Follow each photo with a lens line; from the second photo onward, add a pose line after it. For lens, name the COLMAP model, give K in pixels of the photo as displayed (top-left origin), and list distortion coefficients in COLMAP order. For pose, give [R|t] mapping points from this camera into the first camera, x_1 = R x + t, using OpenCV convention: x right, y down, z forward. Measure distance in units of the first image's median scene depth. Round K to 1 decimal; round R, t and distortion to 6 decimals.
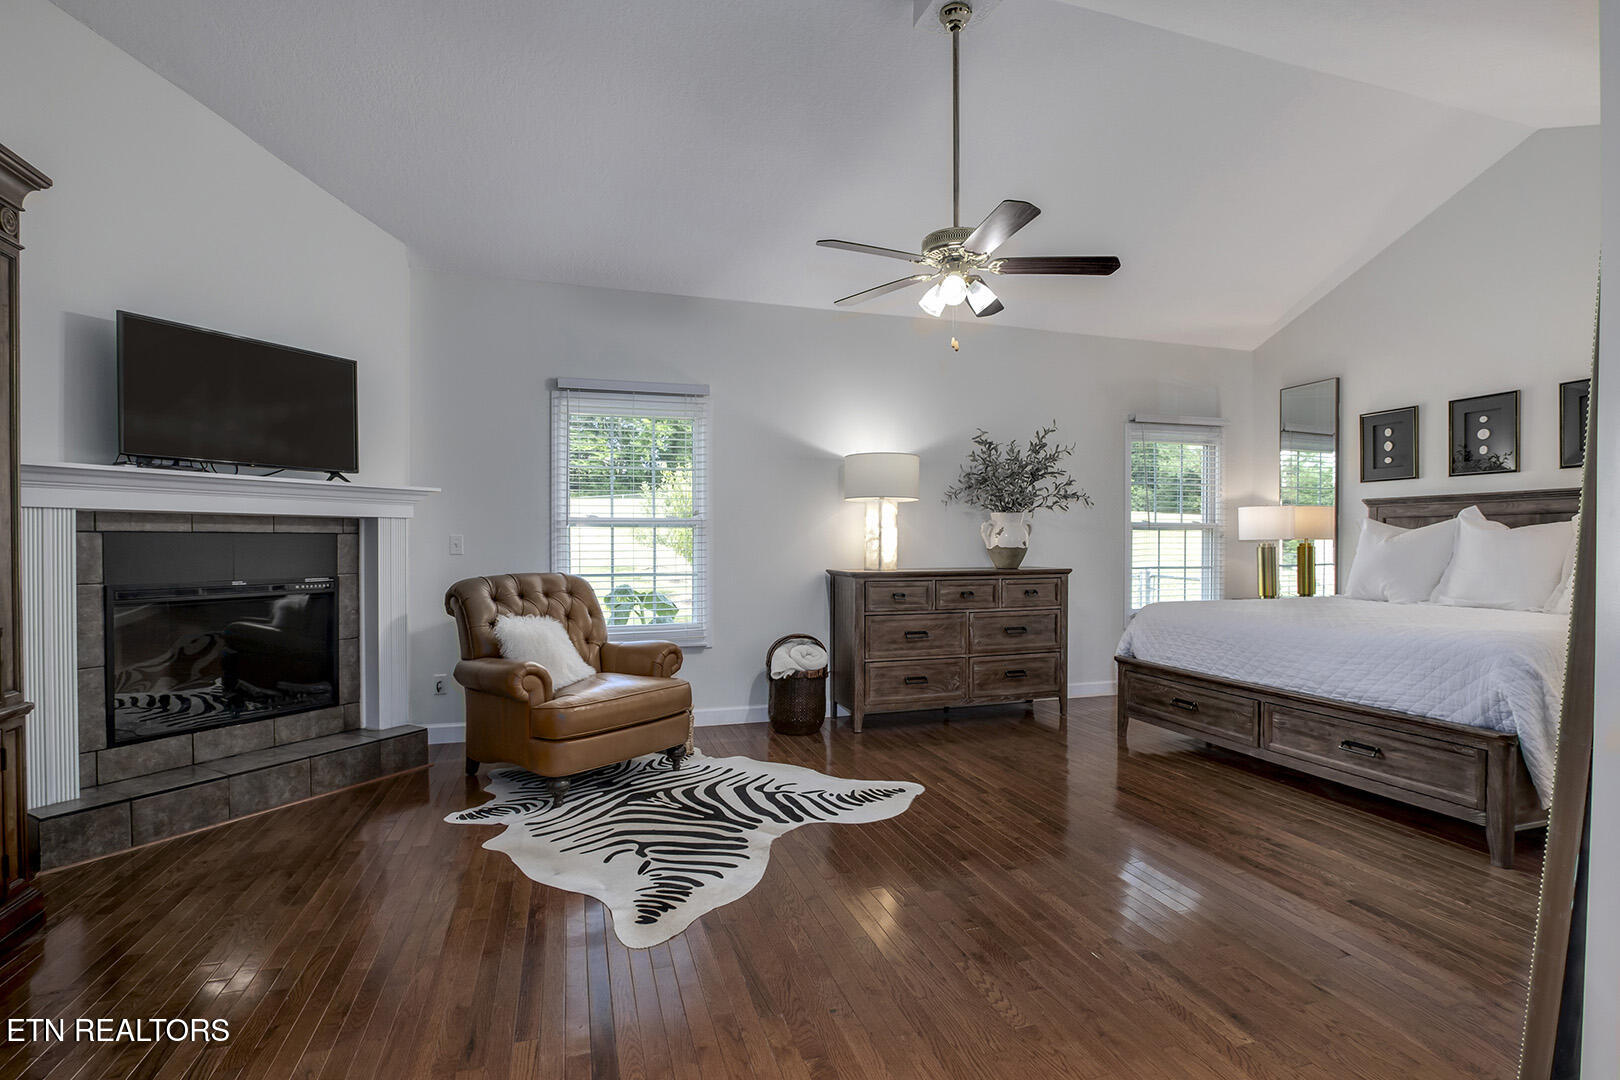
lens RADIAL K [[759.1, 0, 814.4], [0, 759.1, 549.4], [0, 0, 1]] dist [-0.024895, 0.003827]
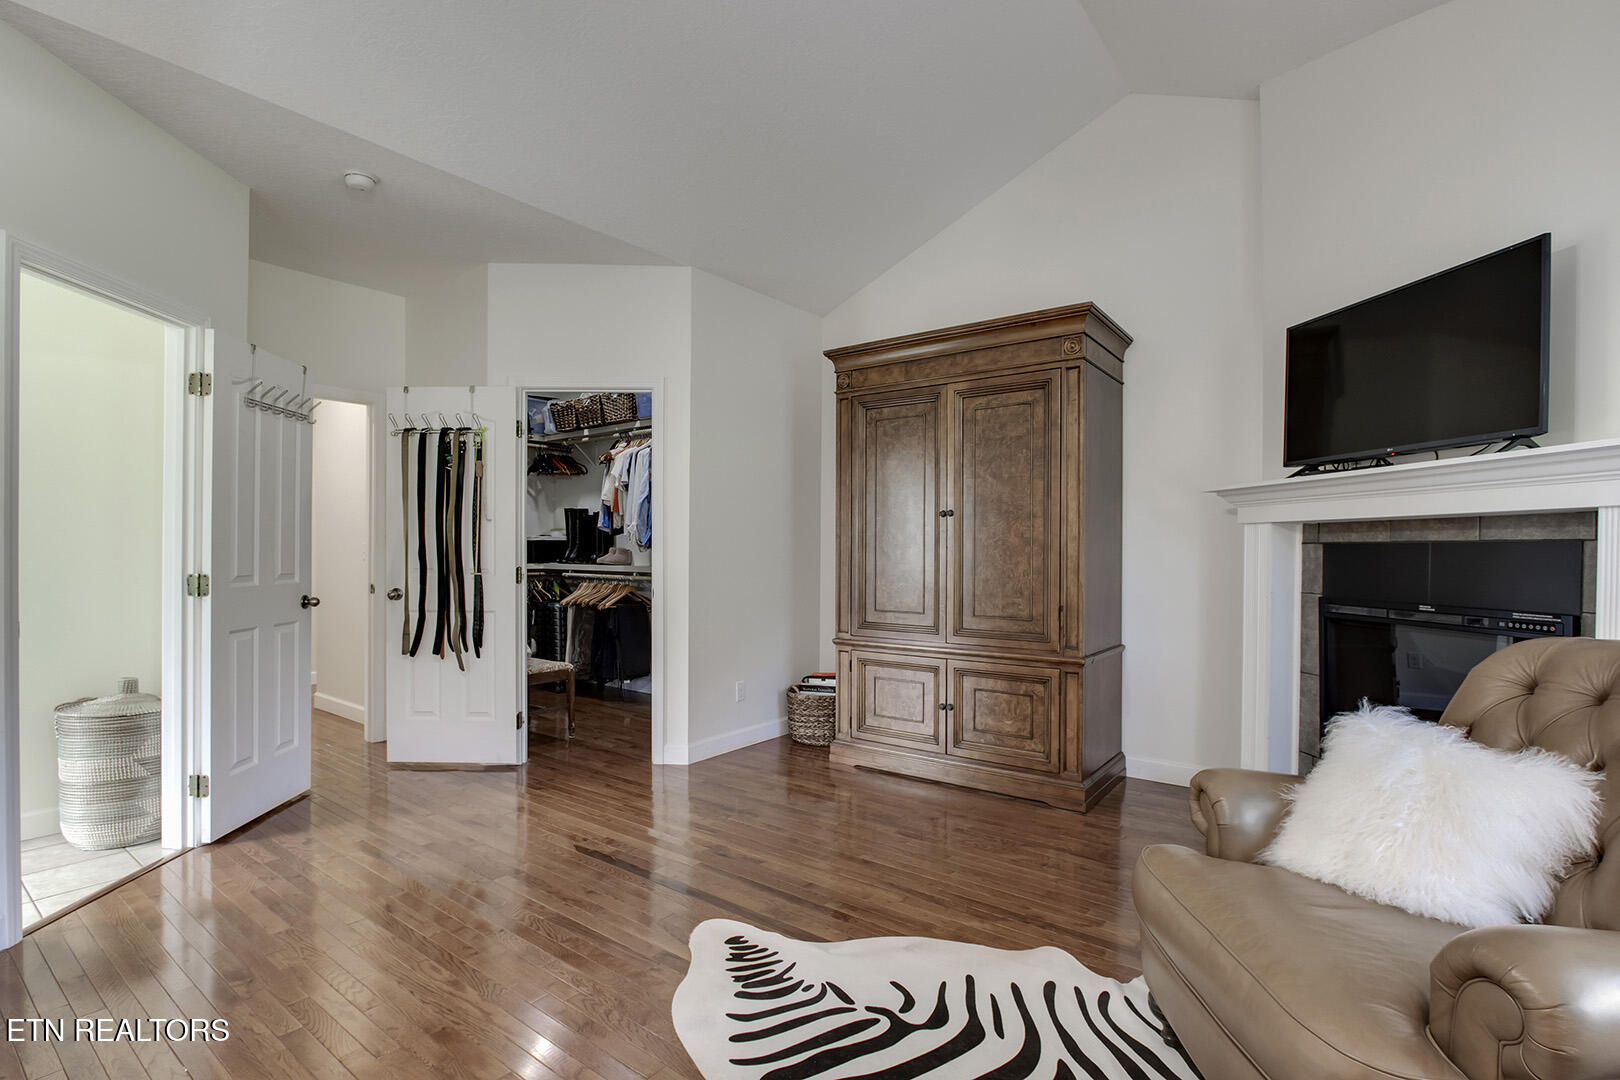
lens RADIAL K [[759.1, 0, 805.7], [0, 759.1, 547.7], [0, 0, 1]] dist [-0.024895, 0.003827]
pose [[-0.819715, -0.002769, -0.572766, 0.205847], [-0.008118, 0.999944, 0.006784, -0.018331], [0.572715, 0.010211, -0.819691, 1.446197]]
